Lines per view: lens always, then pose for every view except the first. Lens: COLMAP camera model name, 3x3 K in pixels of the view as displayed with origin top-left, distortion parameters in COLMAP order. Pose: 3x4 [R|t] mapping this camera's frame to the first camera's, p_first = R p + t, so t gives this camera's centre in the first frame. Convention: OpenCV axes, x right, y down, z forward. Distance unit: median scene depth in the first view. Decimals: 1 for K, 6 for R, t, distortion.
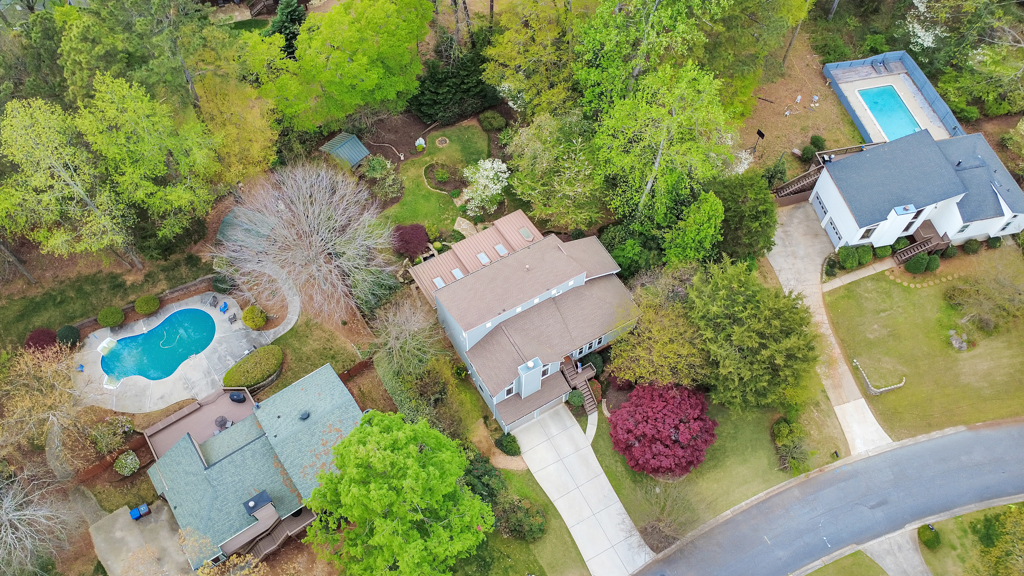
lens RADIAL K [[772.2, 0, 512.0], [0, 772.2, 288.0], [0, 0, 1]] dist [0.001920, -0.002353]
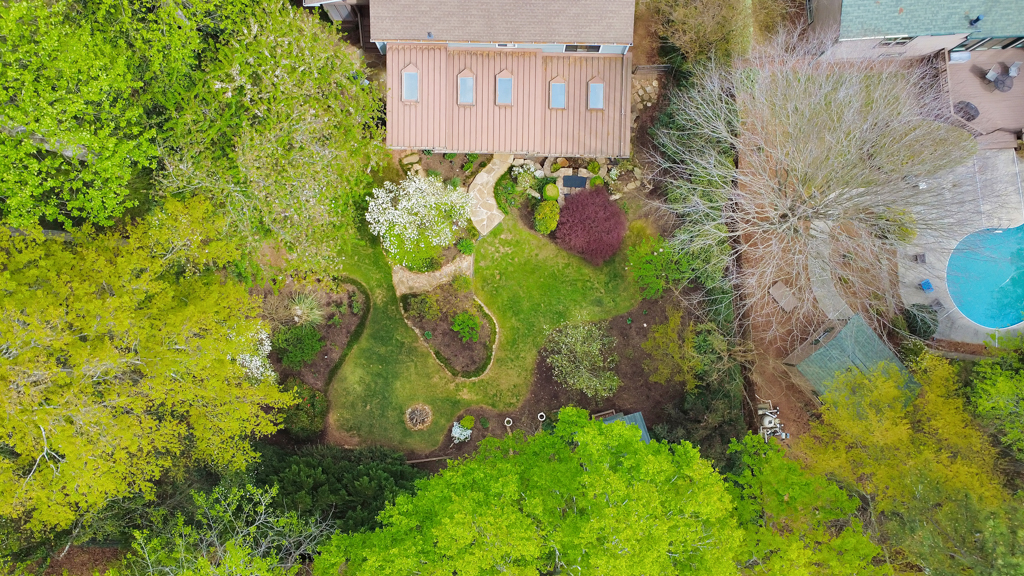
lens RADIAL K [[772.2, 0, 512.0], [0, 772.2, 288.0], [0, 0, 1]] dist [0.001920, -0.002353]
pose [[-0.854884, -0.518701, 0.011041, -0.124751], [0.435518, -0.705898, 0.558598, -0.454989], [-0.281952, 0.482345, 0.829365, 0.649360]]
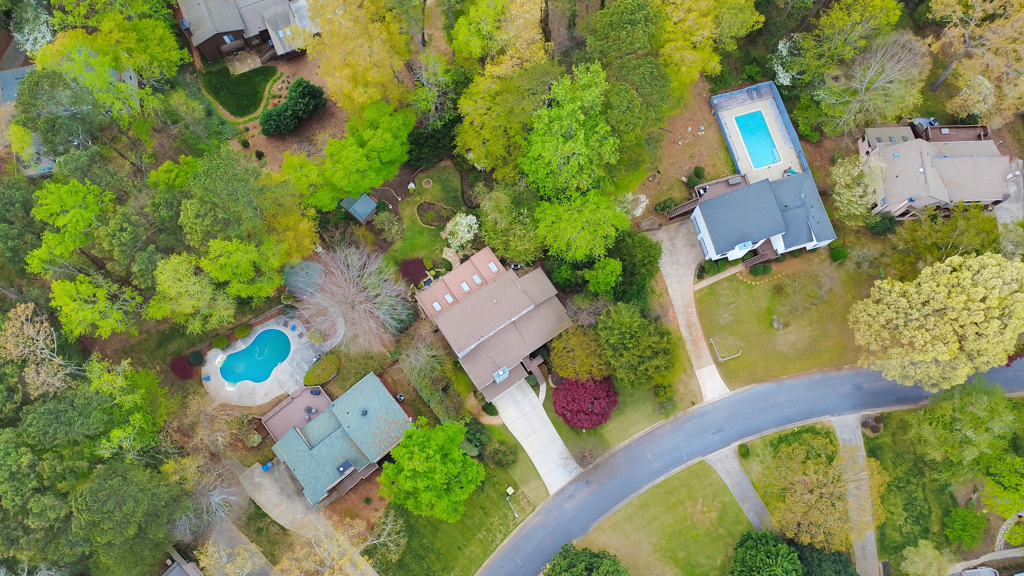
lens RADIAL K [[772.2, 0, 512.0], [0, 772.2, 288.0], [0, 0, 1]] dist [0.001920, -0.002353]
pose [[0.997718, -0.065219, 0.017464, 0.027514], [0.056802, 0.950636, 0.305065, -0.505393], [-0.036498, -0.303377, 0.952171, -0.431246]]
